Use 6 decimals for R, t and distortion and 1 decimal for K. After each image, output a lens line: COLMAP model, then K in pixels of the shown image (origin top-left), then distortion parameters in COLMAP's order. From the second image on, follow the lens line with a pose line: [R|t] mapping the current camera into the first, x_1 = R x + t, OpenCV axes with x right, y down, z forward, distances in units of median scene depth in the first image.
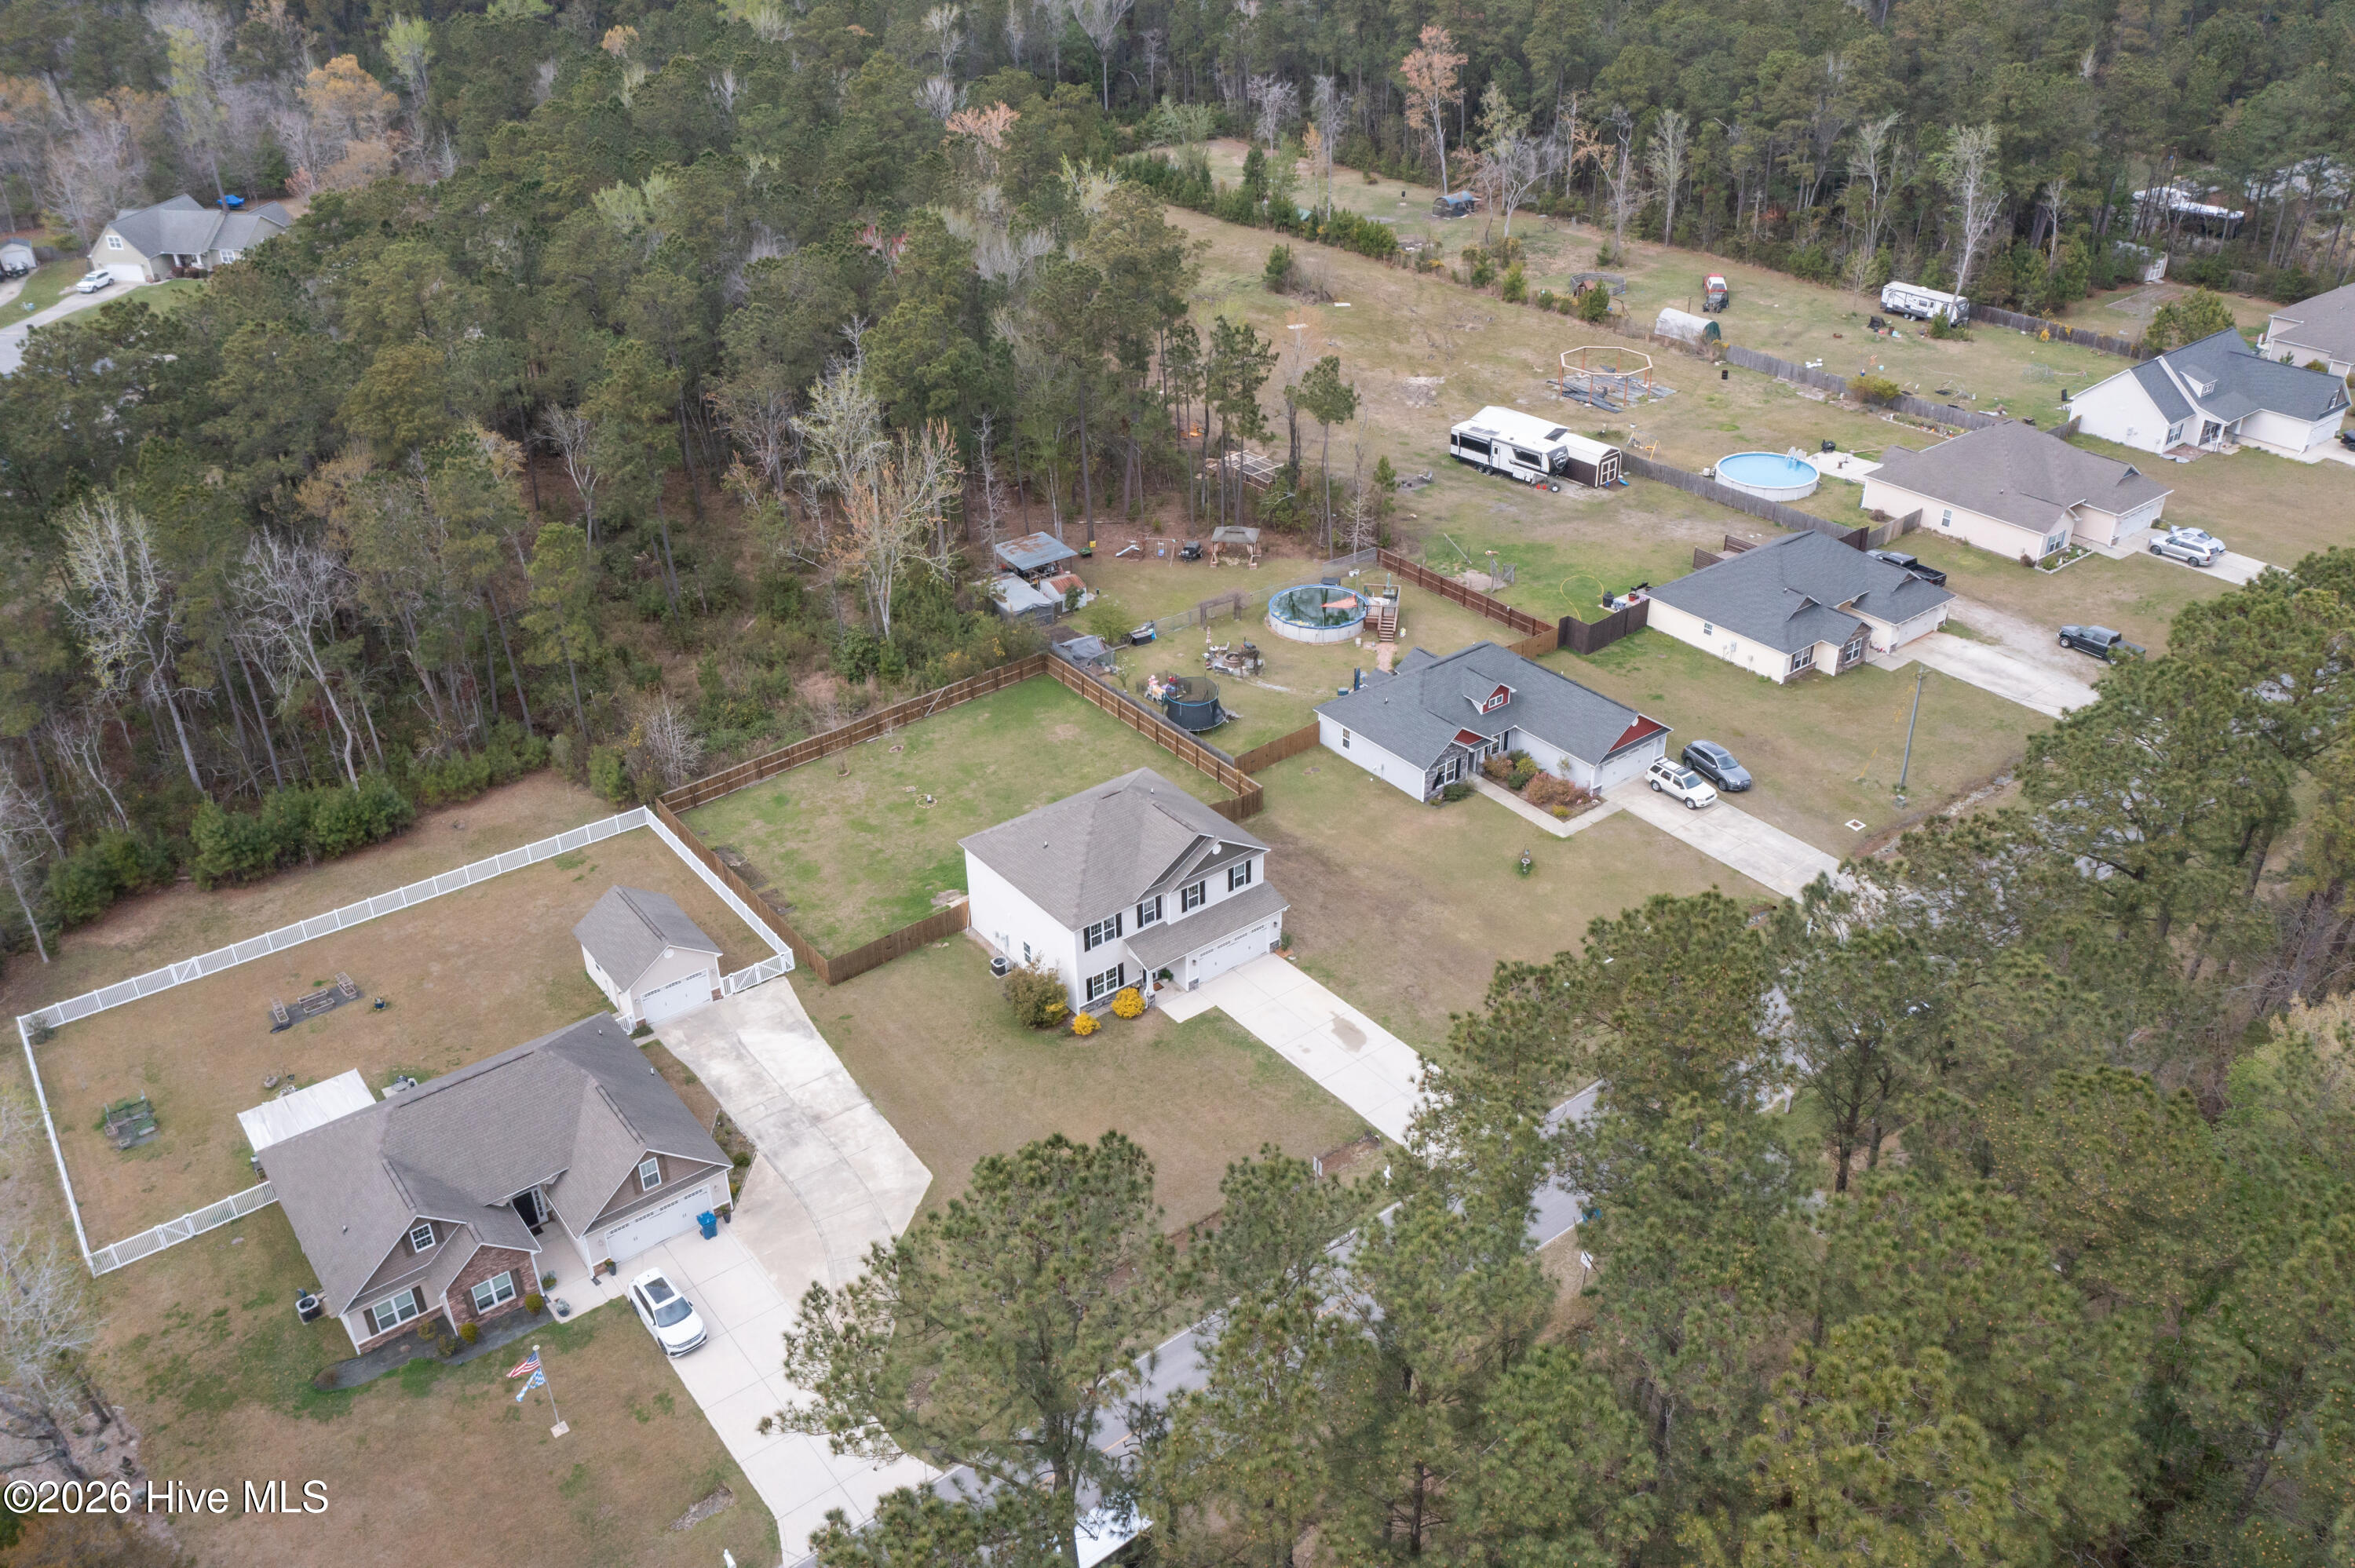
lens RADIAL K [[1879.5, 0, 1181.9], [0, 1879.5, 756.5], [0, 0, 1]] dist [-0.010221, 0.004508]
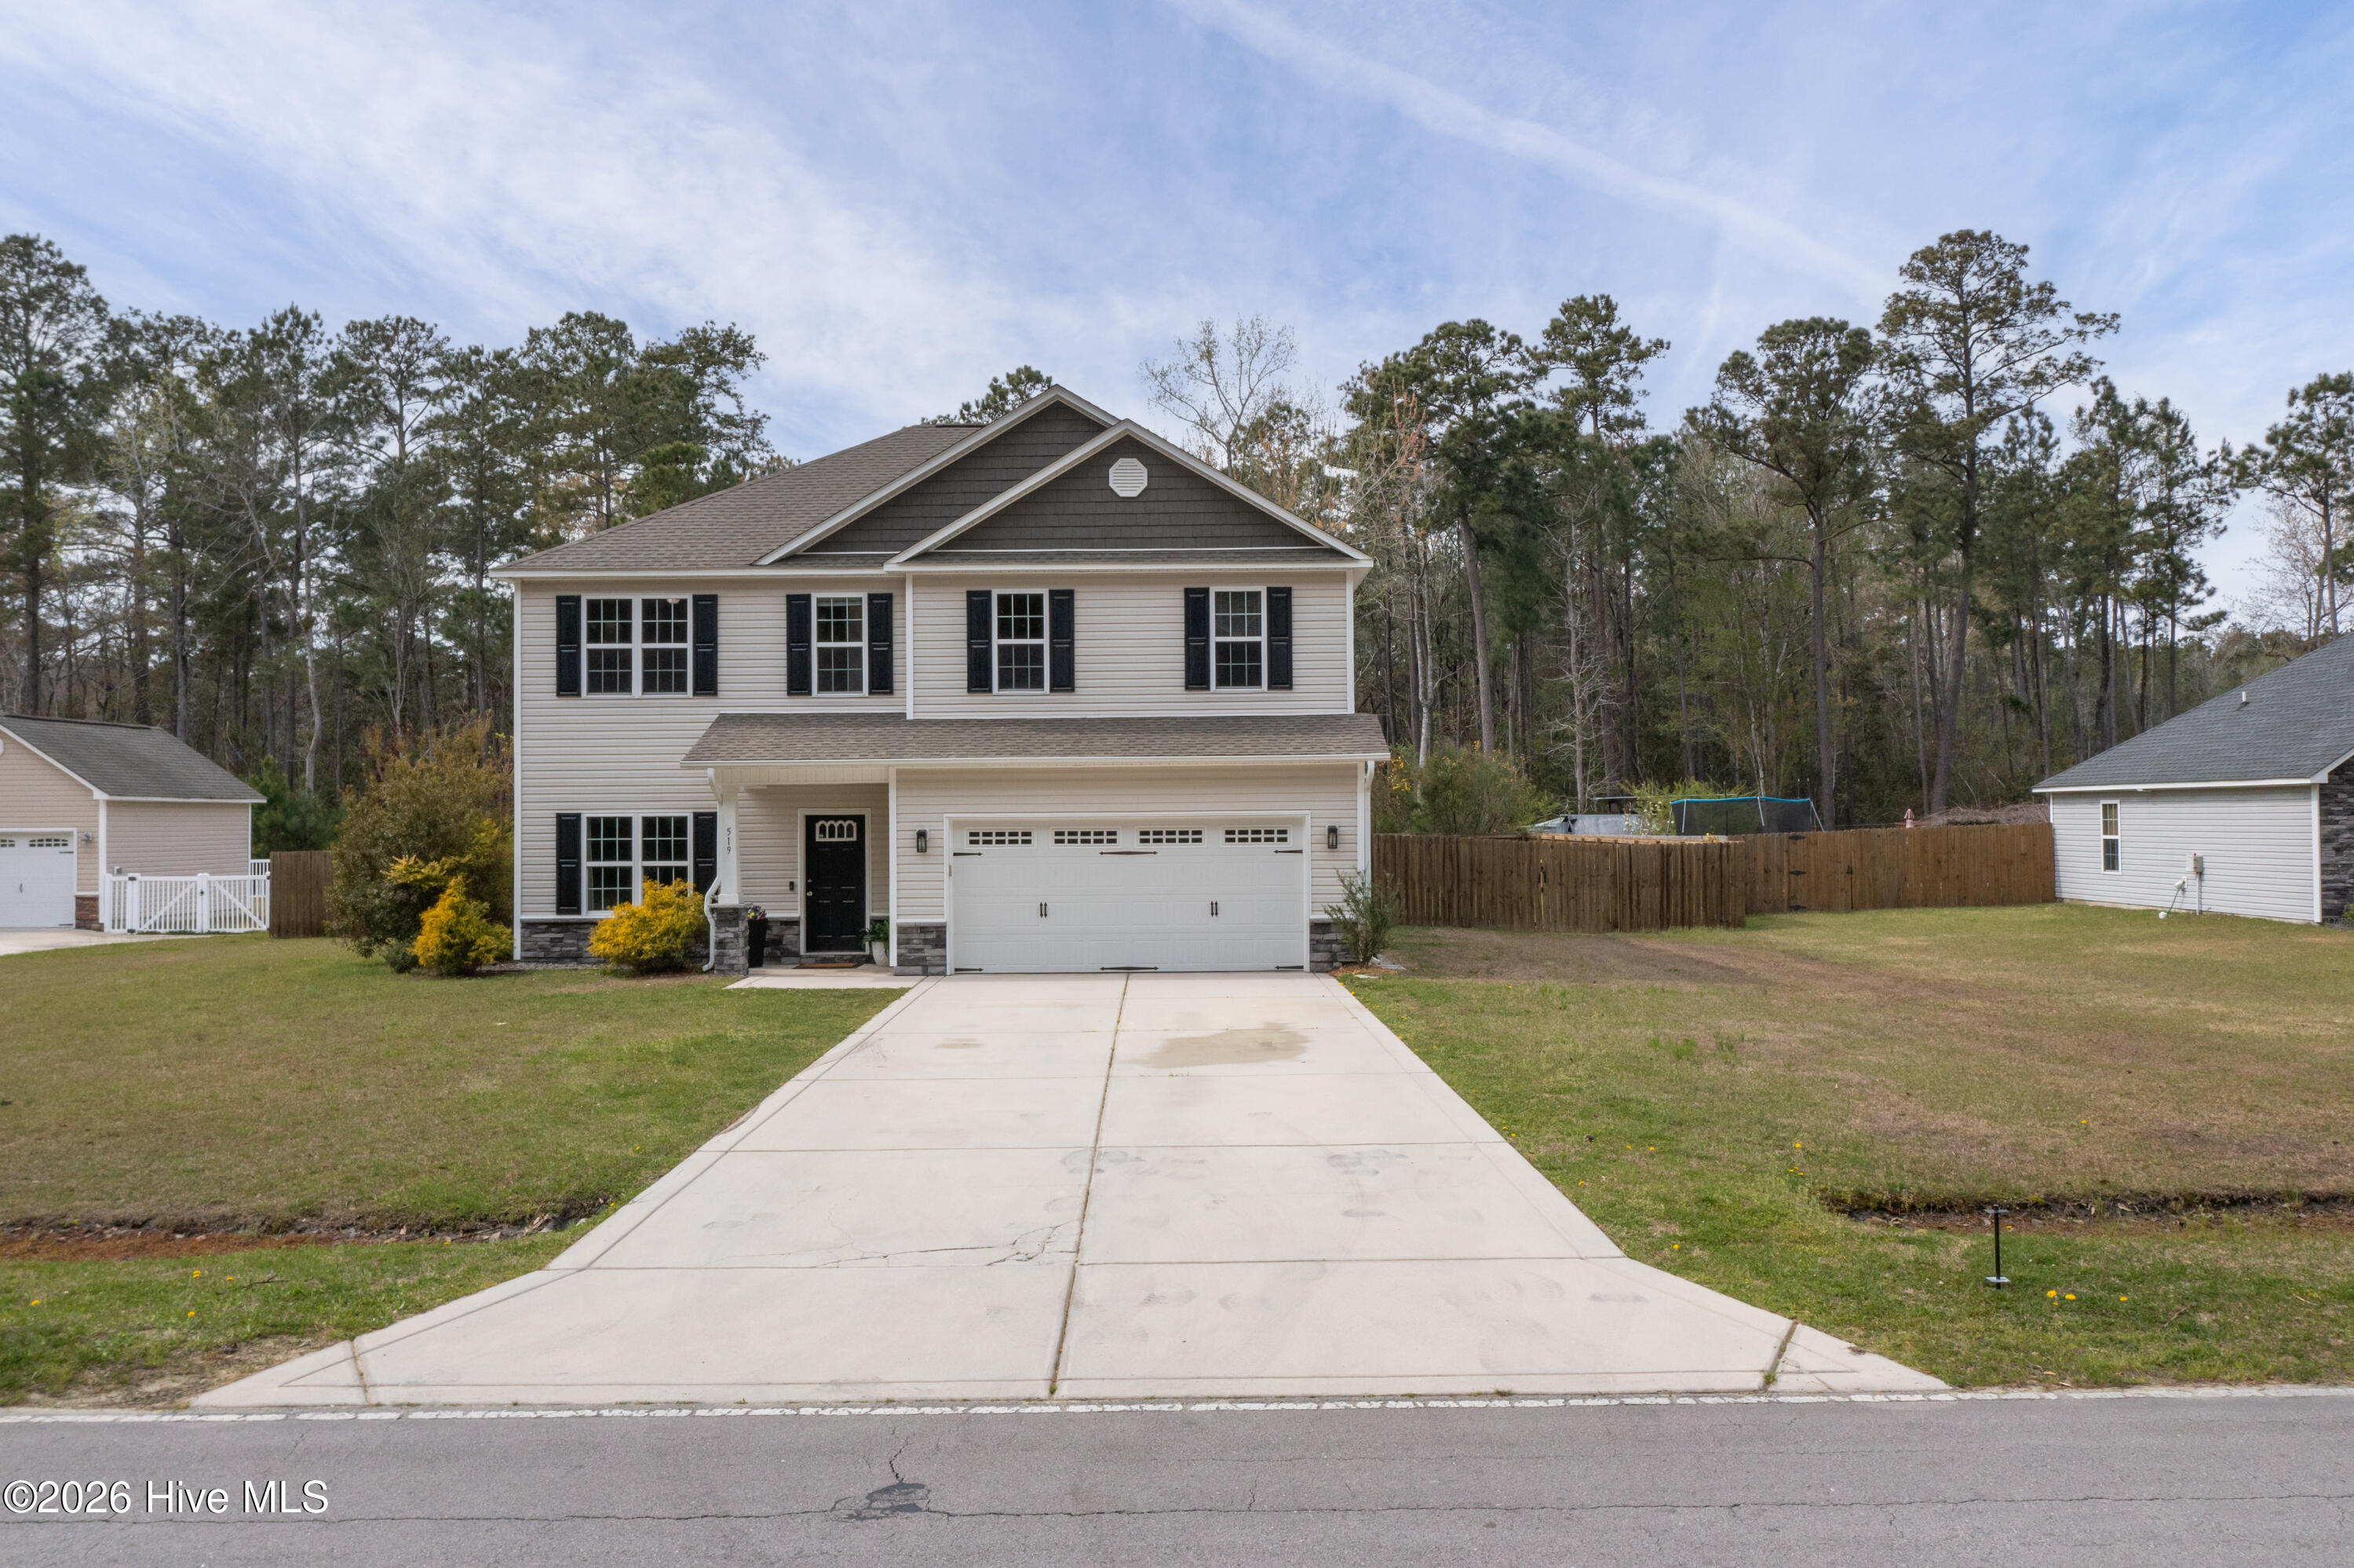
lens RADIAL K [[1878.8, 0, 1181.4], [0, 1878.8, 756.5], [0, 0, 1]] dist [-0.010221, 0.004508]
pose [[0.793153, -0.011777, -0.608908, 0.162614], [-0.304410, 0.858293, -0.413119, 0.165901], [0.527487, 0.513025, 0.677173, 0.713228]]
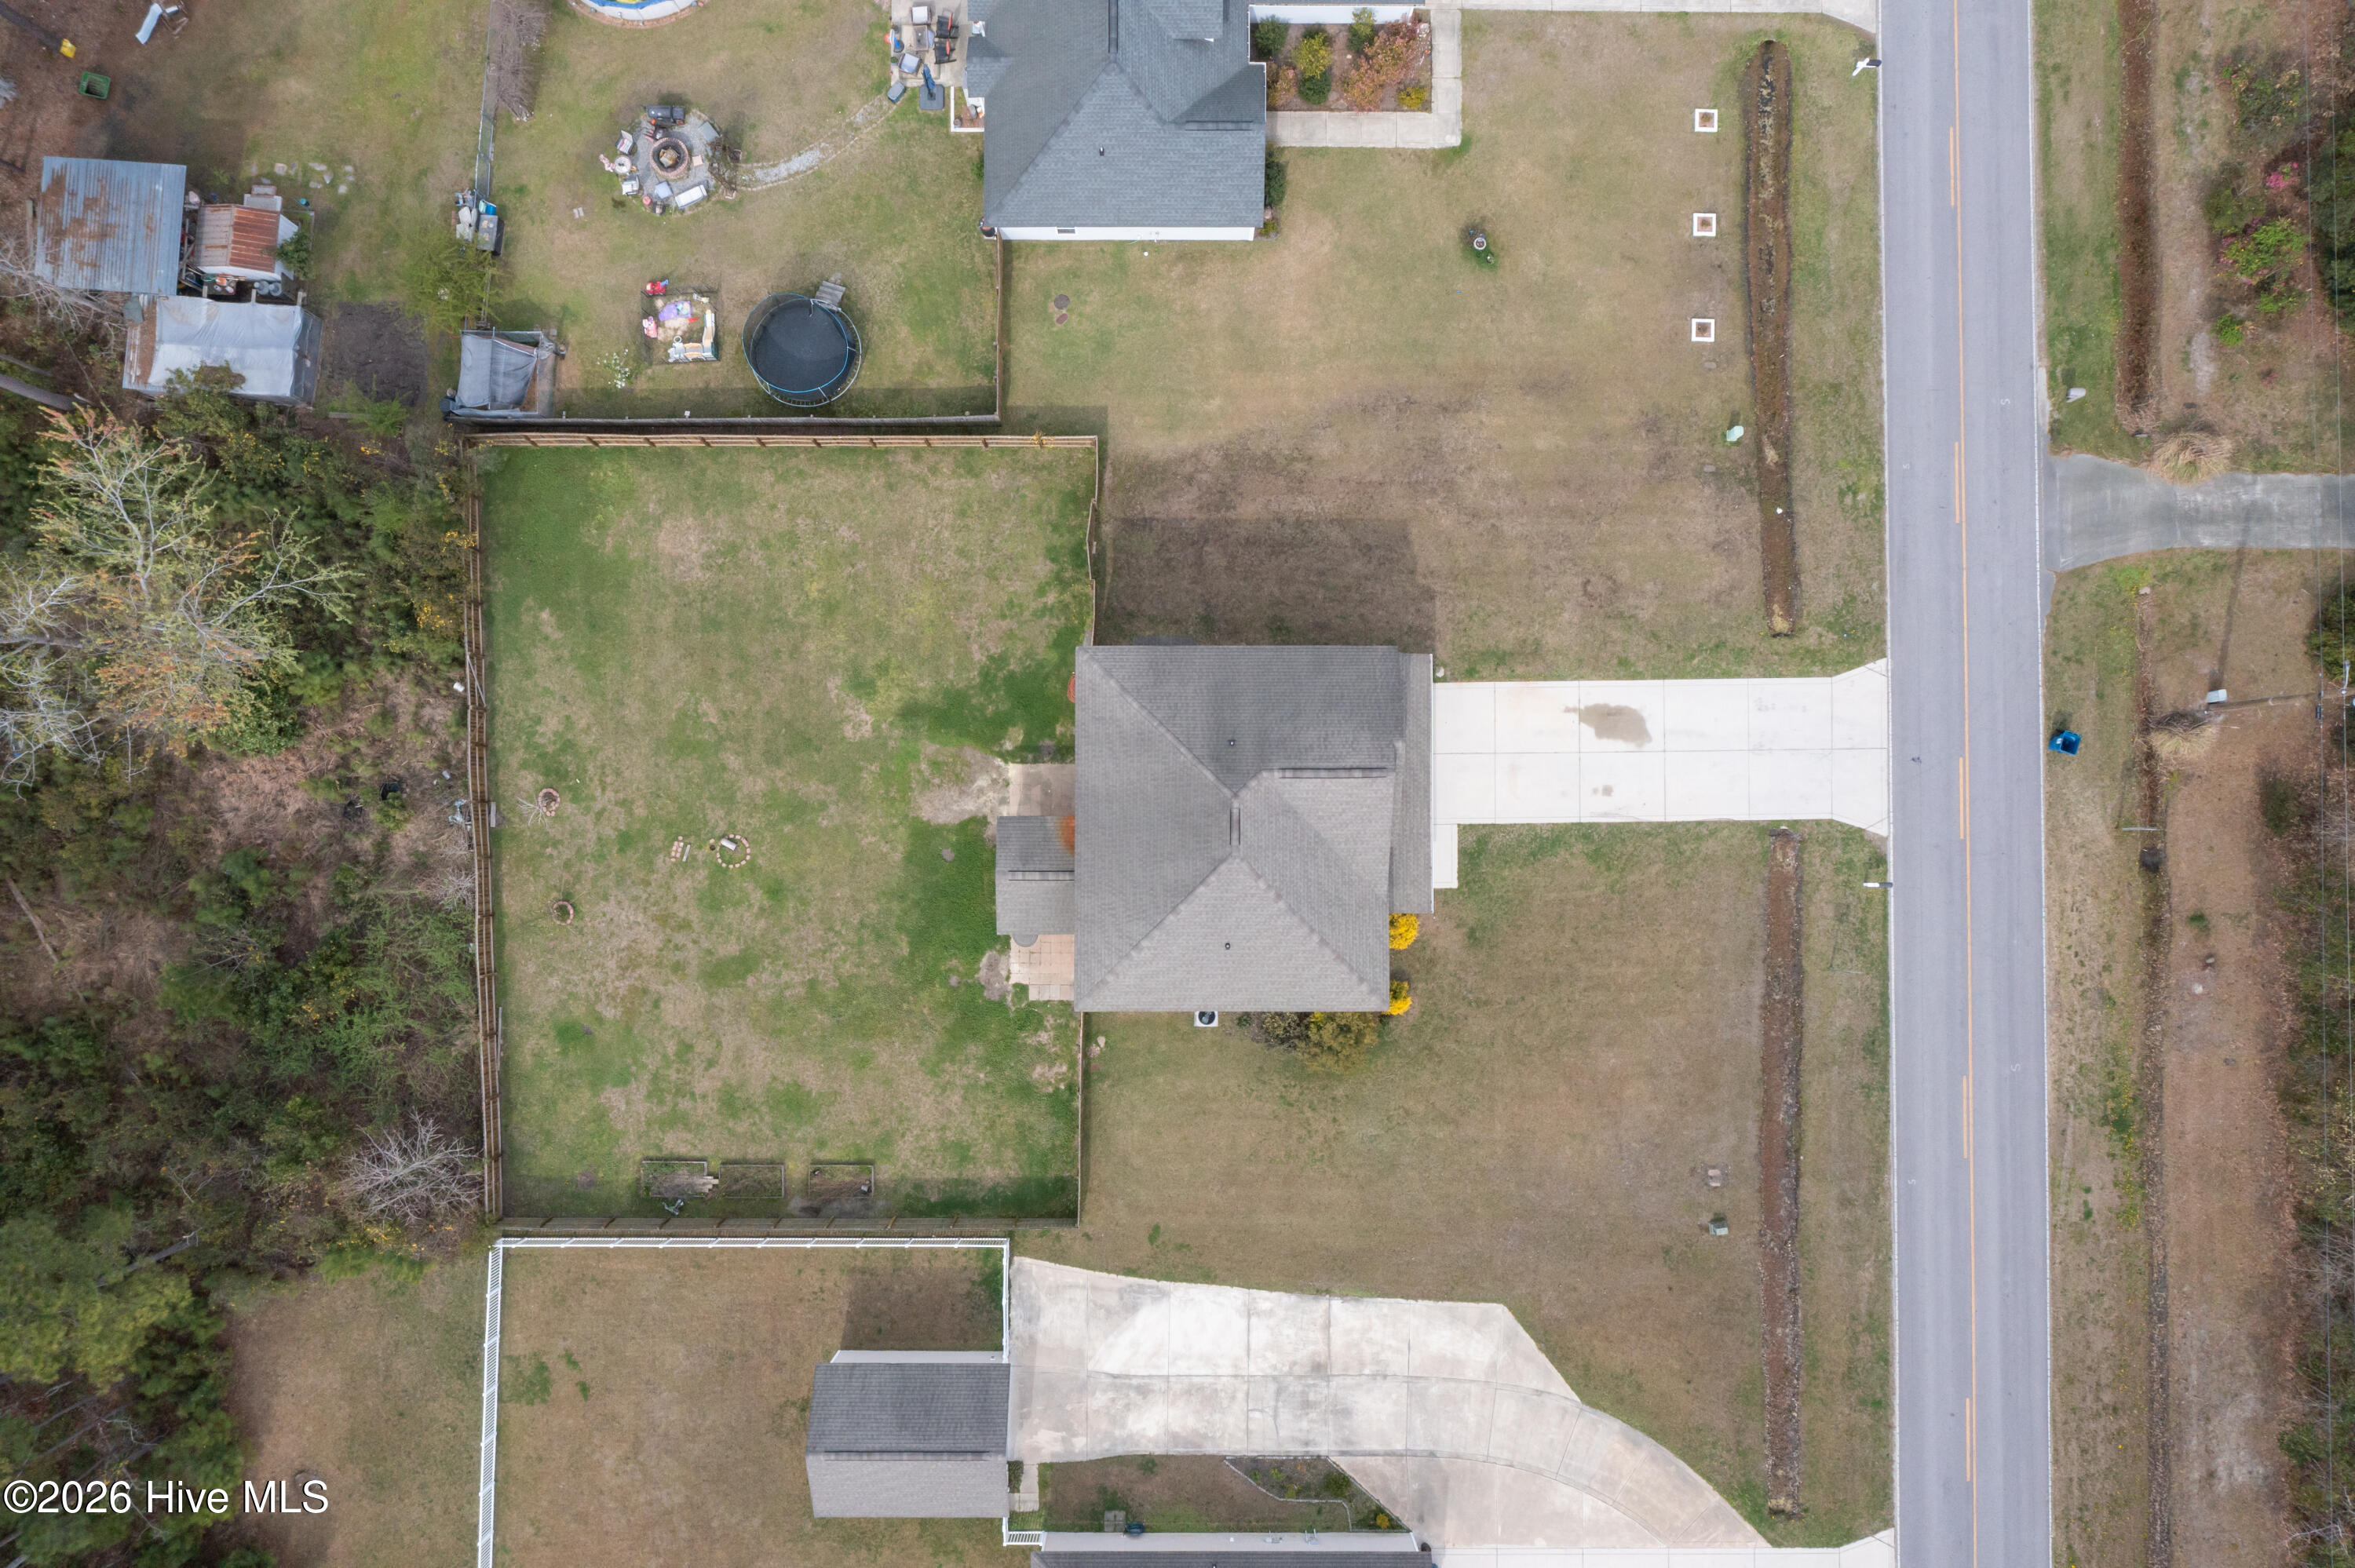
lens RADIAL K [[1879.5, 0, 1181.9], [0, 1879.5, 756.5], [0, 0, 1]] dist [-0.010221, 0.004508]
pose [[0.612522, -0.789133, 0.045680, -0.050831], [0.383565, 0.347258, 0.855739, -0.458859], [-0.691155, -0.506638, 0.515387, 0.603577]]
